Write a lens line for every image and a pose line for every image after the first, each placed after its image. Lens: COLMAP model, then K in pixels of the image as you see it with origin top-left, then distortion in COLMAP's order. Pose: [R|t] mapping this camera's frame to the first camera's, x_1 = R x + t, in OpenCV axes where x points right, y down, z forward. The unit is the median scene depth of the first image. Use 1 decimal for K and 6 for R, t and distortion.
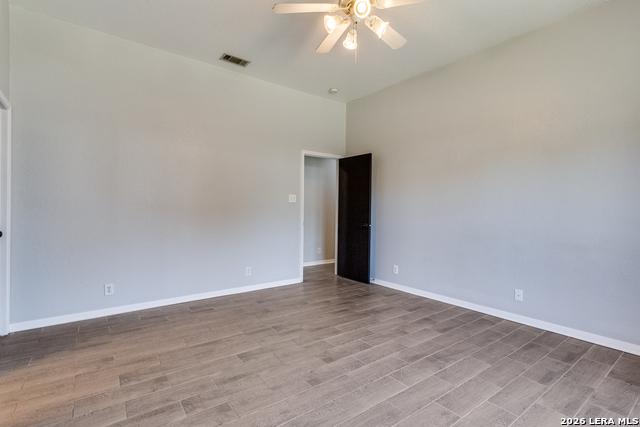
lens RADIAL K [[304.2, 0, 319.3], [0, 304.2, 212.3], [0, 0, 1]] dist [-0.000406, 0.001231]
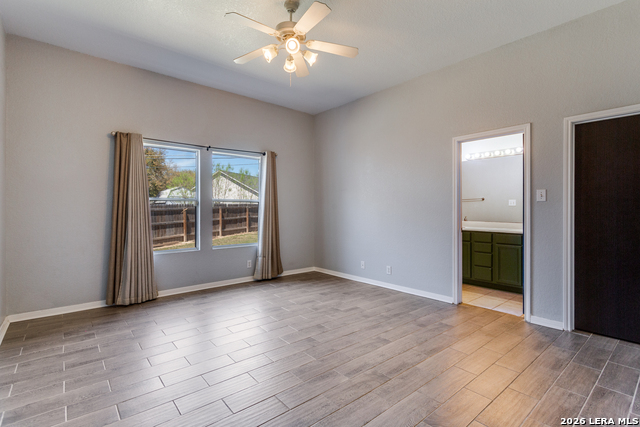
lens RADIAL K [[304.2, 0, 320.6], [0, 304.2, 208.4], [0, 0, 1]] dist [-0.000406, 0.001231]
pose [[-0.998485, -0.012290, -0.053639, 0.051060], [-0.012314, 0.999924, 0.000125, -0.018350], [0.053633, 0.000785, -0.998560, 1.781263]]
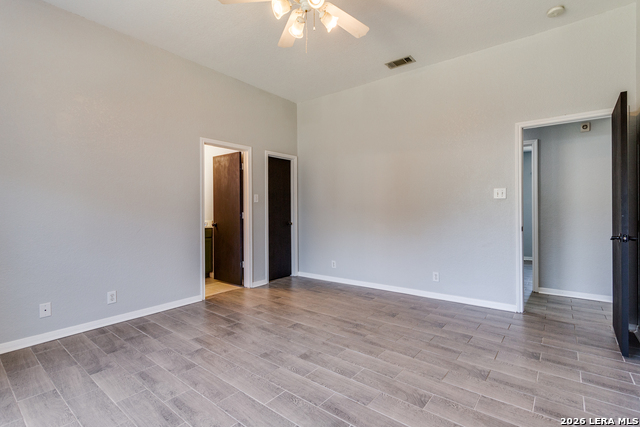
lens RADIAL K [[304.2, 0, 322.2], [0, 304.2, 212.7], [0, 0, 1]] dist [-0.000406, 0.001231]
pose [[0.254320, -0.002368, -0.967117, 0.848972], [0.001793, 0.999996, -0.001977, 0.003242], [0.967118, -0.001231, 0.254324, 0.654415]]
